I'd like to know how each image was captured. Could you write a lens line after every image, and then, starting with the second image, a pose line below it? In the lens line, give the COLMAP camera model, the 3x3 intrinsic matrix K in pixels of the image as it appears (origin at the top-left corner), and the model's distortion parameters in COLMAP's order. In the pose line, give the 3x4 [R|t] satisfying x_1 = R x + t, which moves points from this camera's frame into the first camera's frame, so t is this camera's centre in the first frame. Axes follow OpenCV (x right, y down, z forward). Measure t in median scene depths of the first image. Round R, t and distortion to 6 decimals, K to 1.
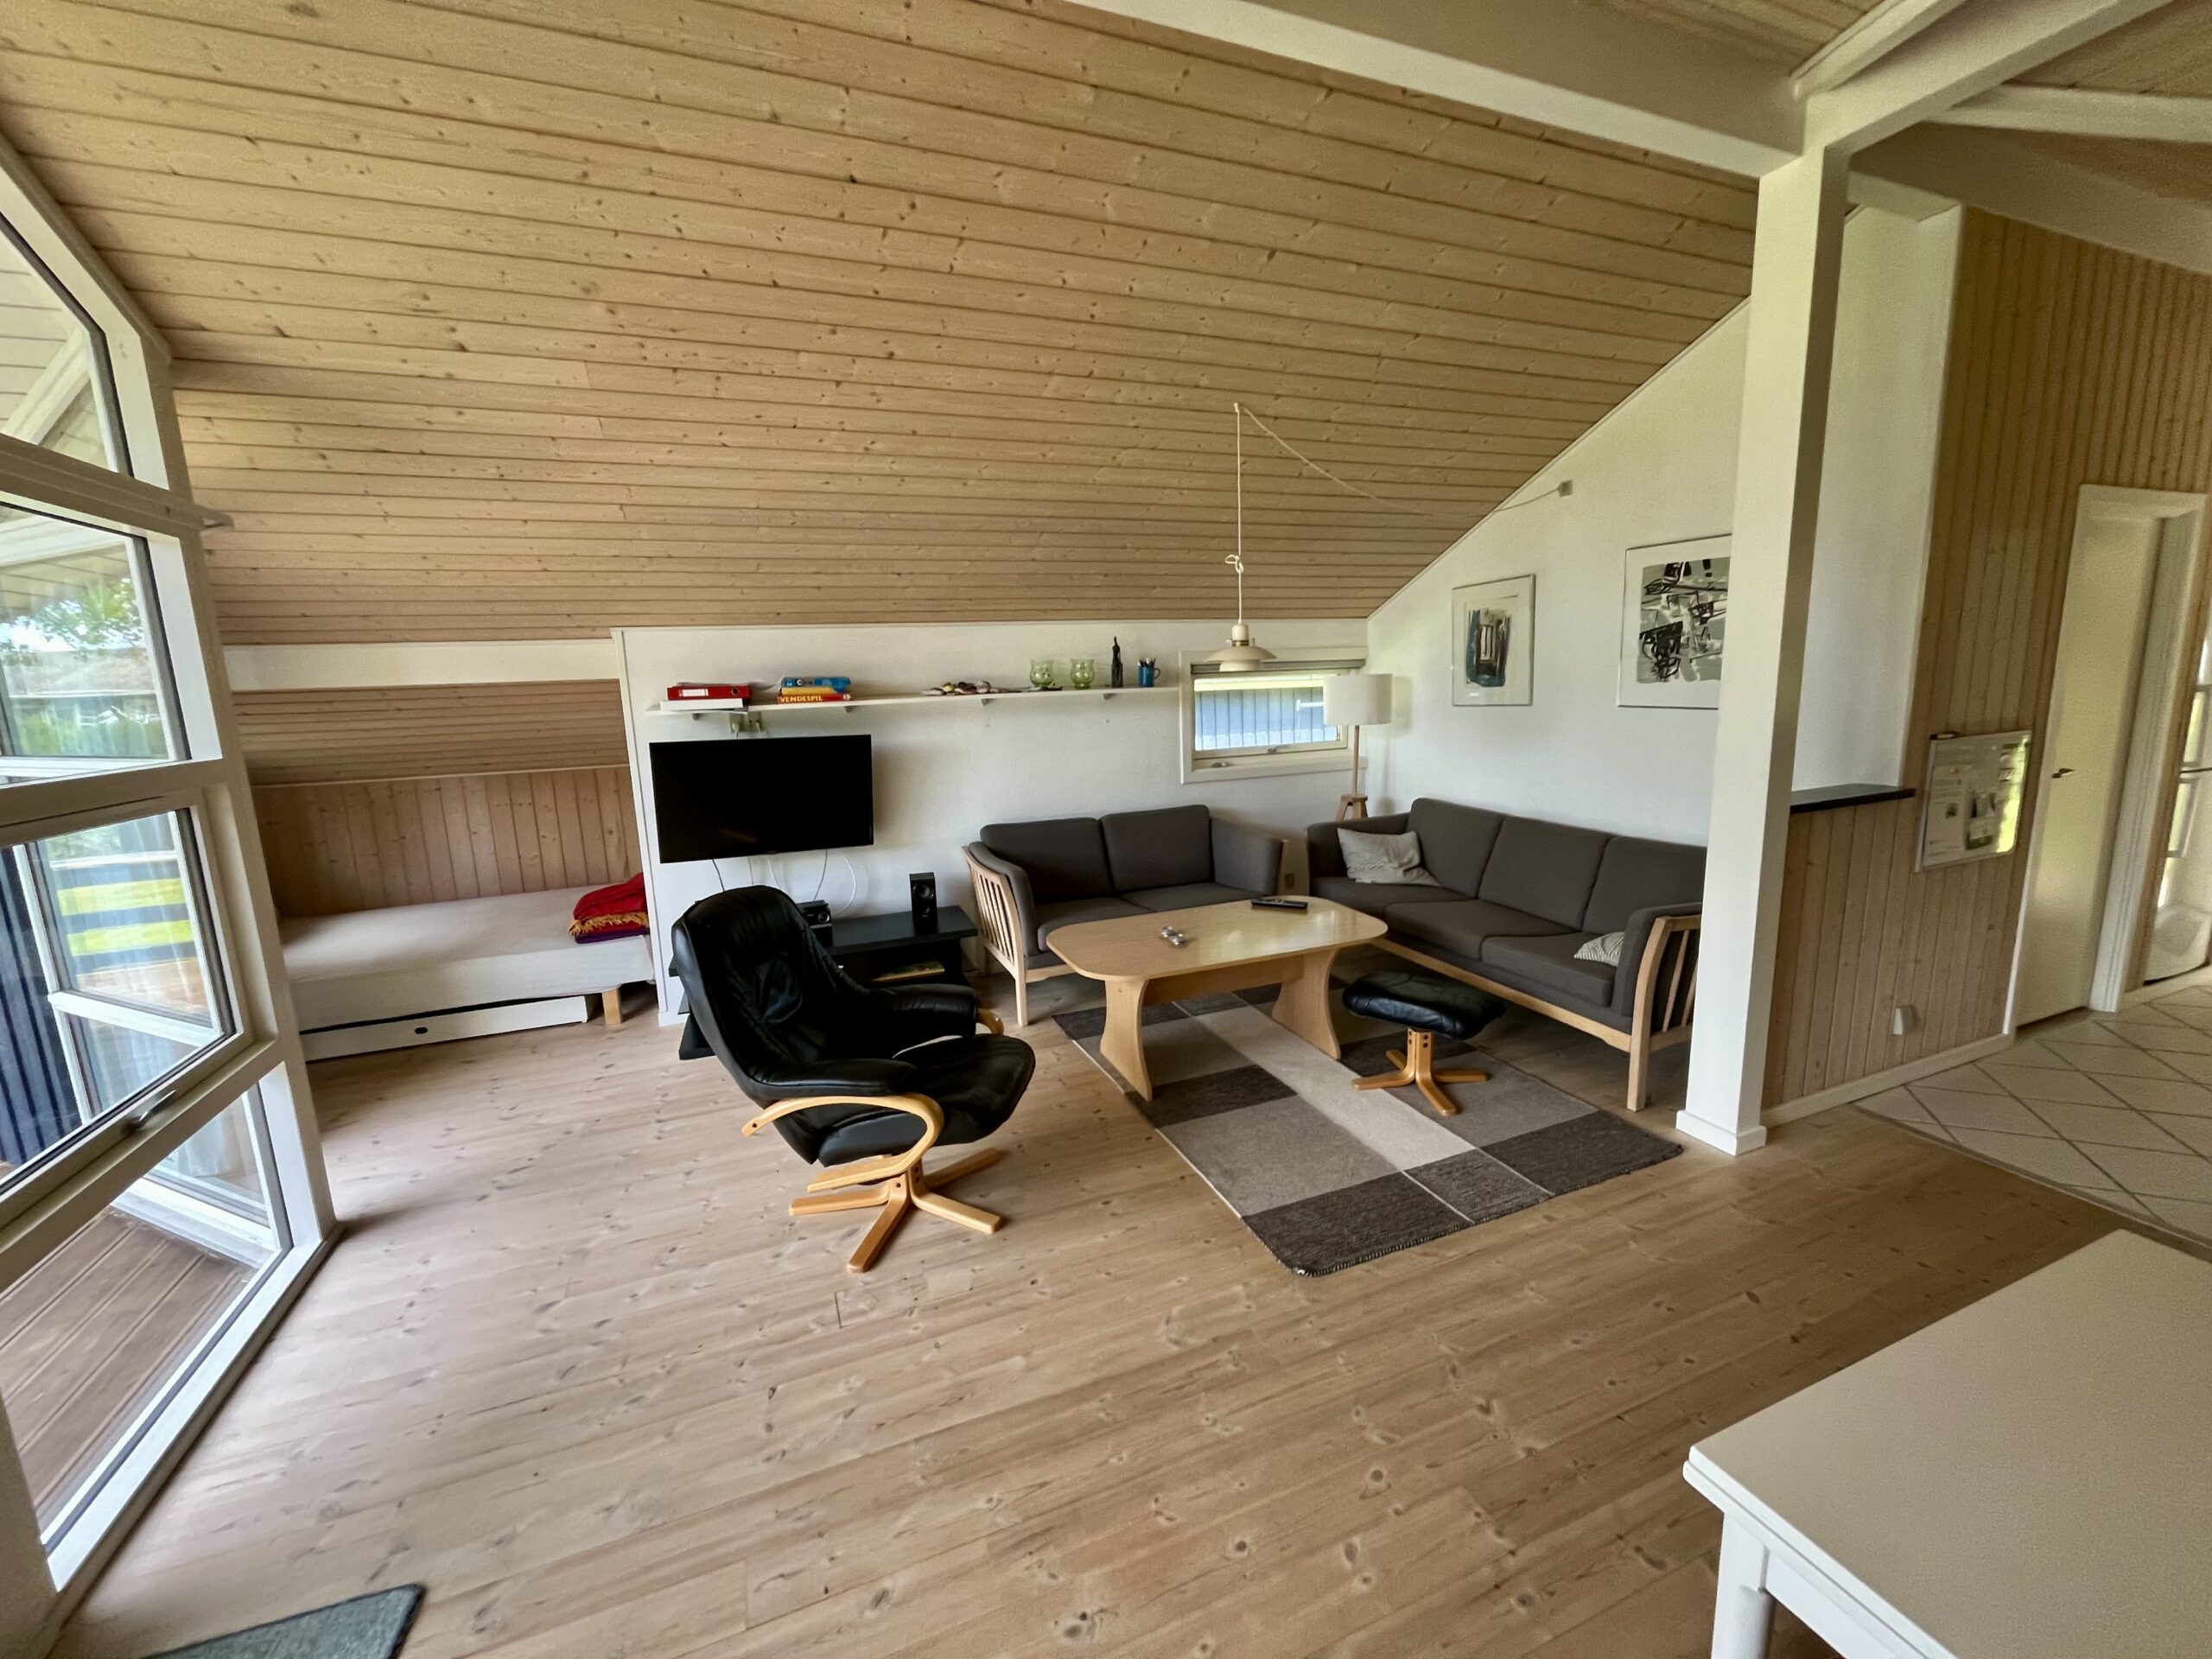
lens RADIAL K [[891.7, 0, 1104.9], [0, 891.7, 827.8], [0, 0, 1]] dist [-0.001688, -0.001100]
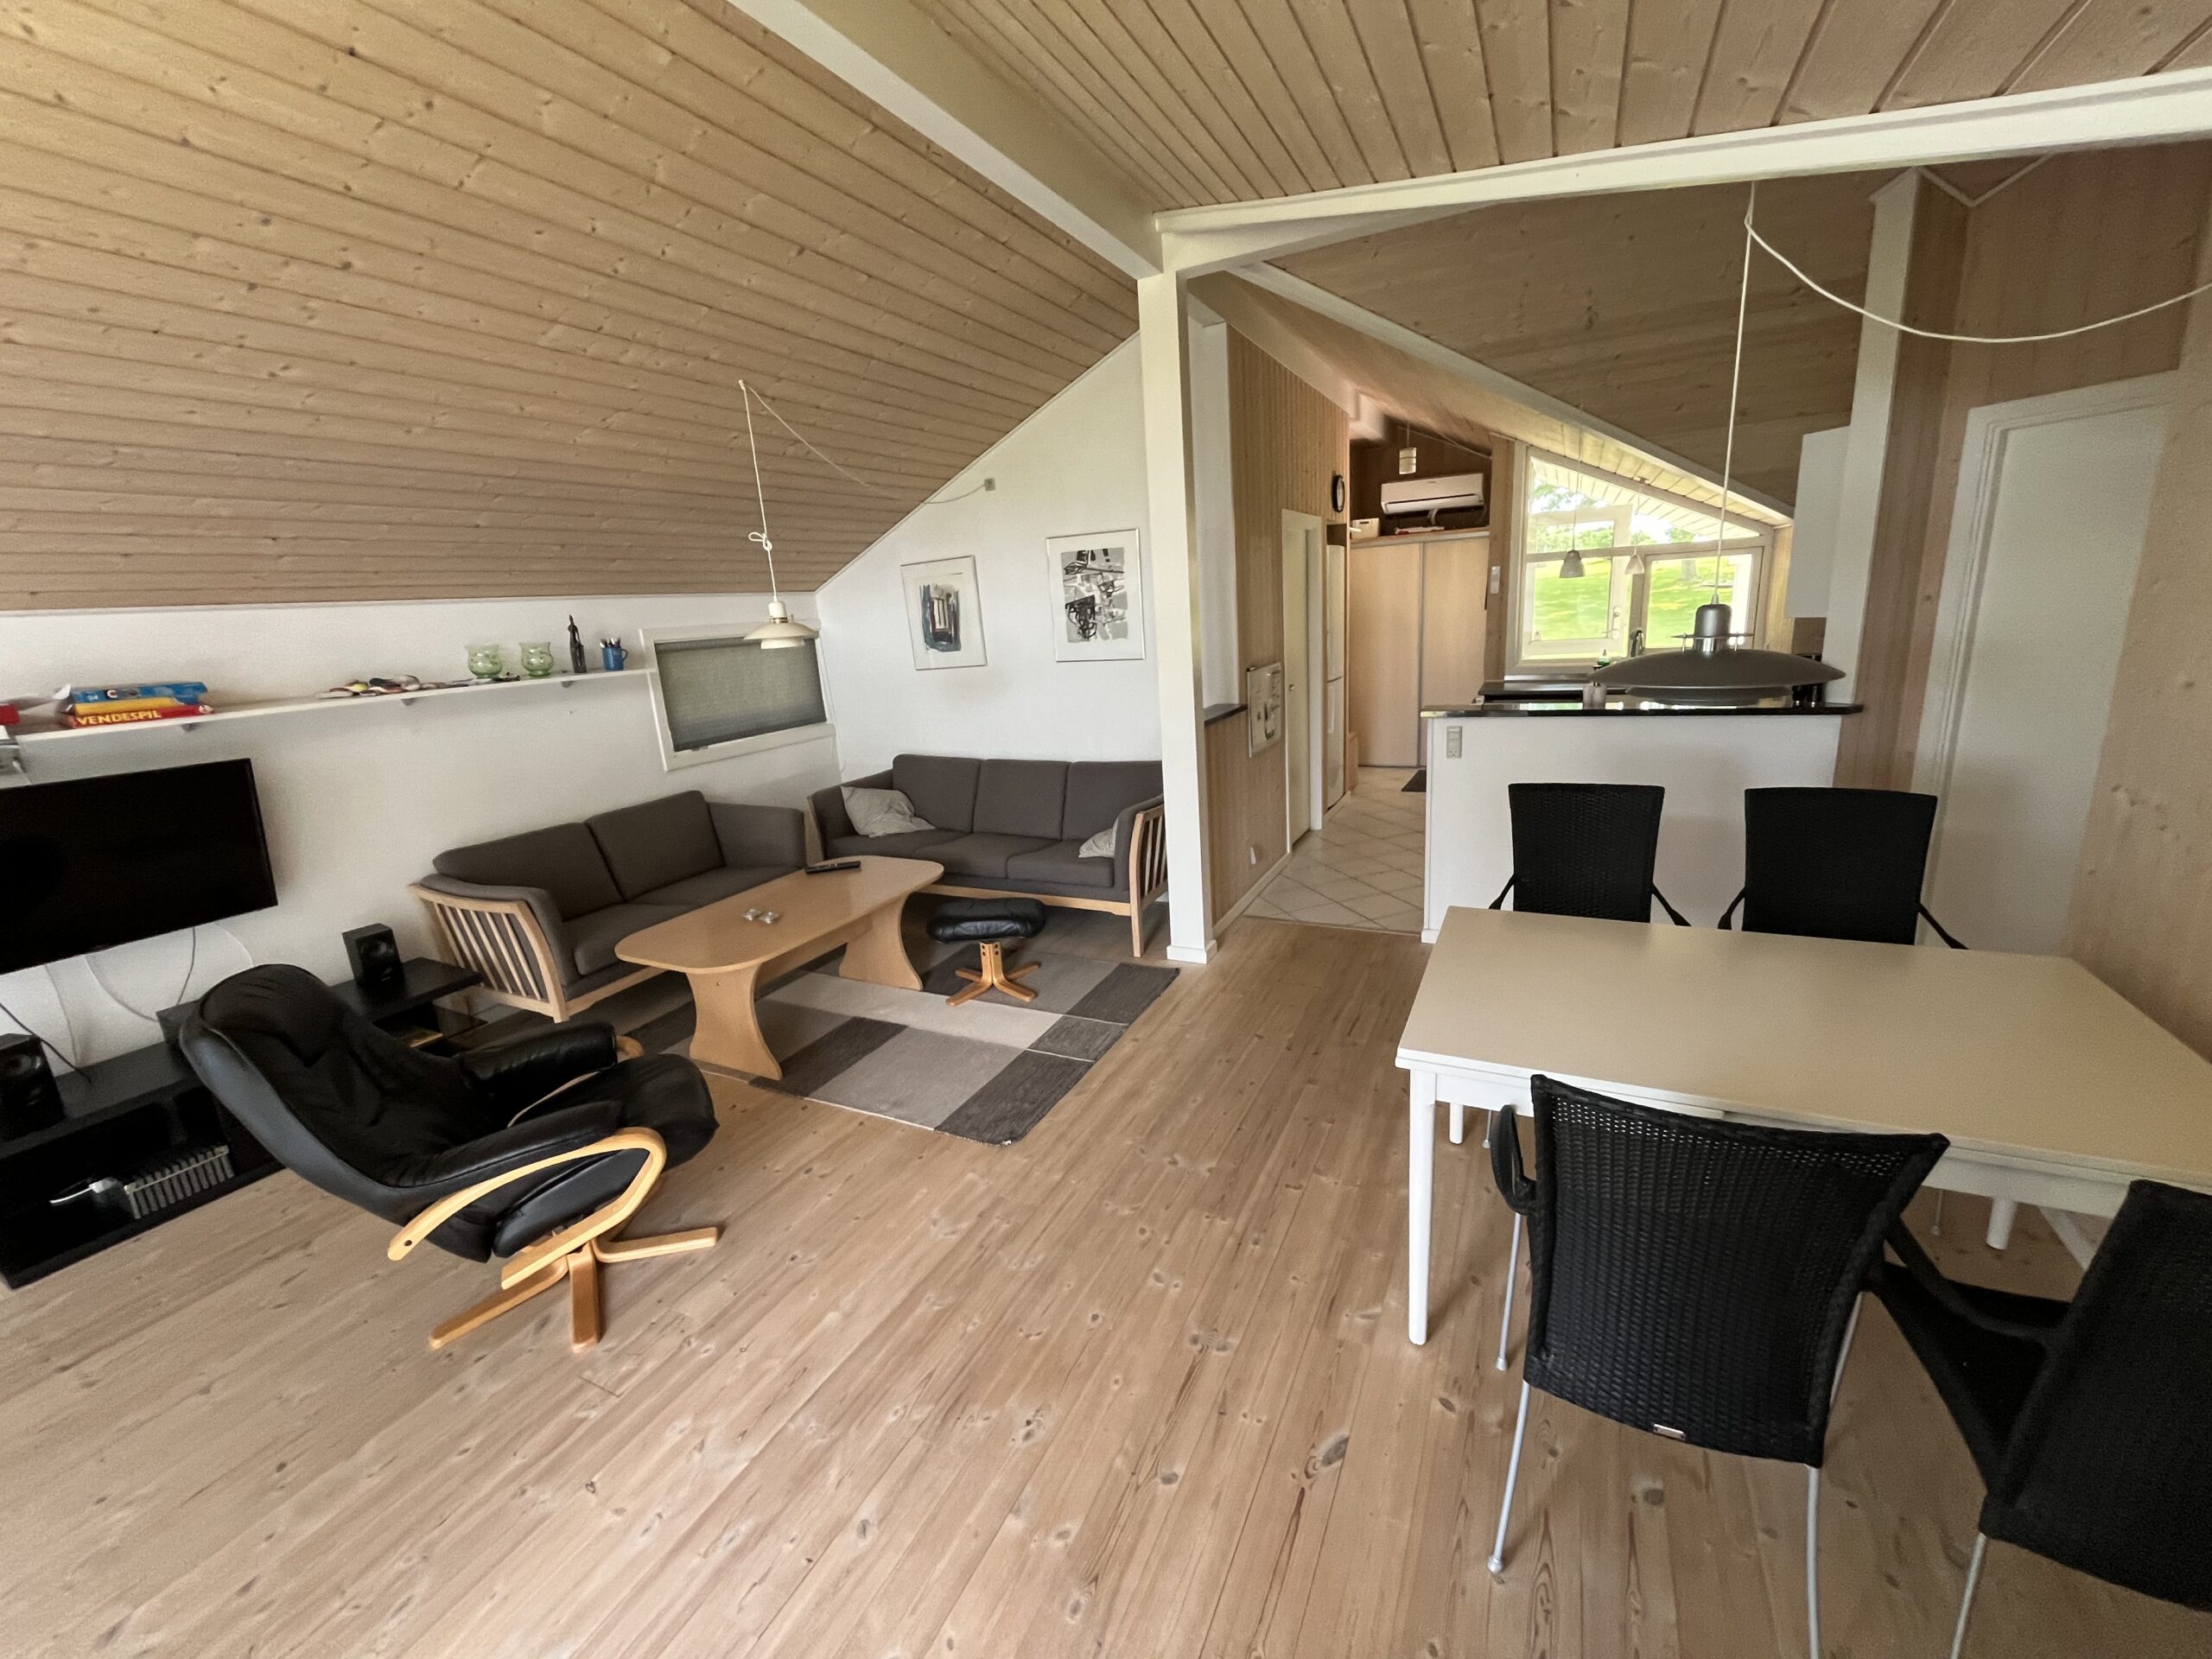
lens RADIAL K [[891.7, 0, 1103.7], [0, 891.7, 827.6], [0, 0, 1]] dist [-0.001688, -0.001100]
pose [[0.748677, -0.174256, 0.639623, -0.299306], [0.153171, 0.984198, 0.088844, -0.007408], [-0.644997, 0.031456, 0.763537, -0.015699]]
